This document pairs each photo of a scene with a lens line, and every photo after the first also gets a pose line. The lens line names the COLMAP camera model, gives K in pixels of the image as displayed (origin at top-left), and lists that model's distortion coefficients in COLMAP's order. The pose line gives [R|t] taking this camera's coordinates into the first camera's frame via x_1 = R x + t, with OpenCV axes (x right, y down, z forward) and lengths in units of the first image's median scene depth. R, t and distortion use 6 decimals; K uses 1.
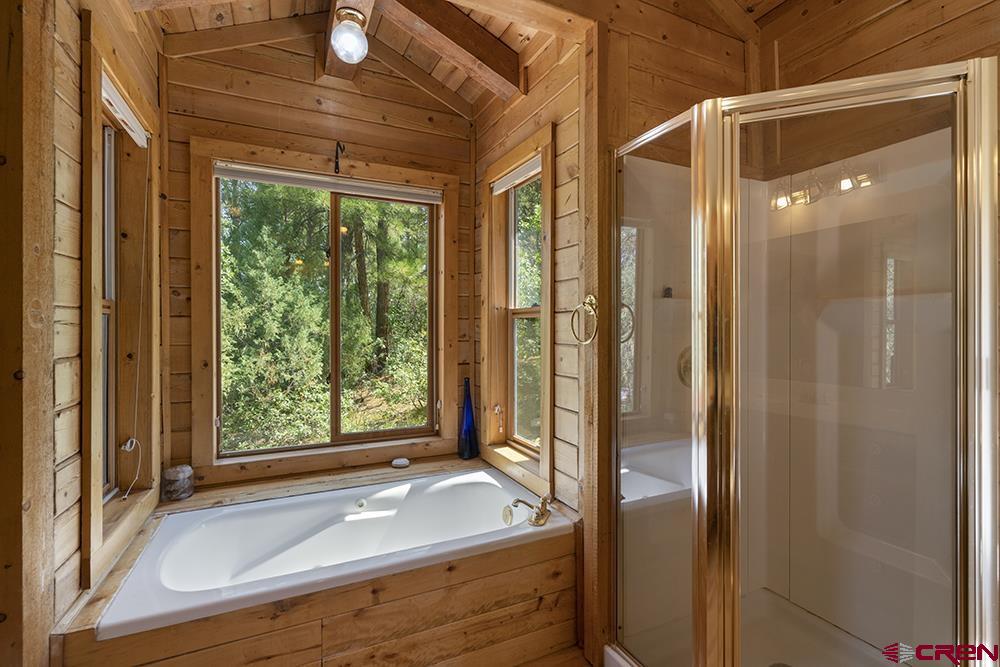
lens RADIAL K [[456.7, 0, 500.0], [0, 456.7, 333.5], [0, 0, 1]] dist [-0.001473, 0.000337]
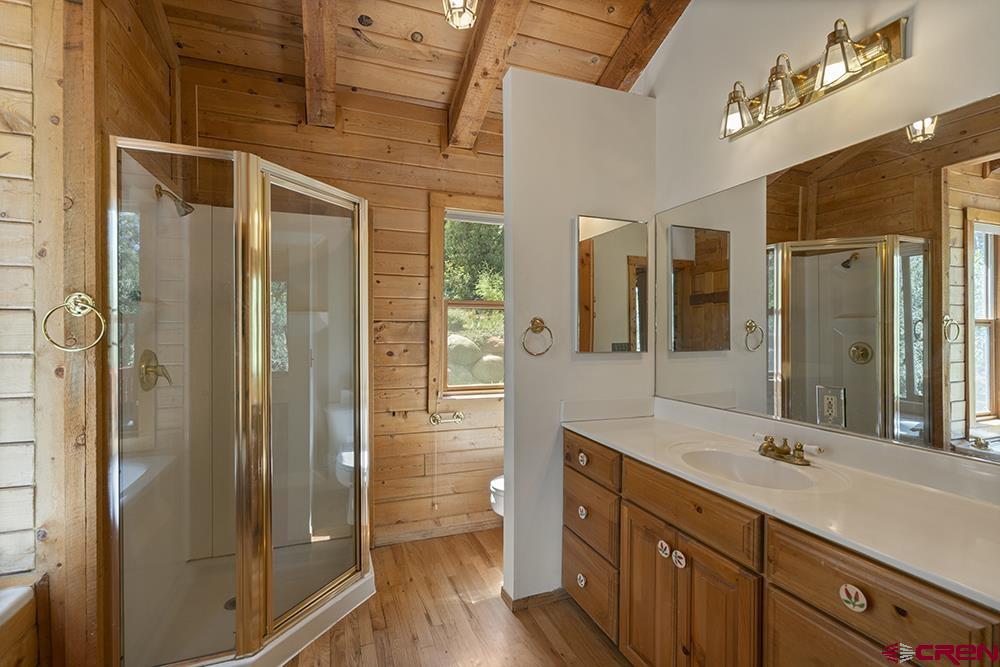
lens RADIAL K [[456.7, 0, 500.0], [0, 456.7, 333.5], [0, 0, 1]] dist [-0.001473, 0.000337]
pose [[0.073081, -0.001354, 0.997325, -0.548224], [0.003234, 0.999994, 0.001120, -0.007894], [-0.997321, 0.003143, 0.073085, 0.158153]]
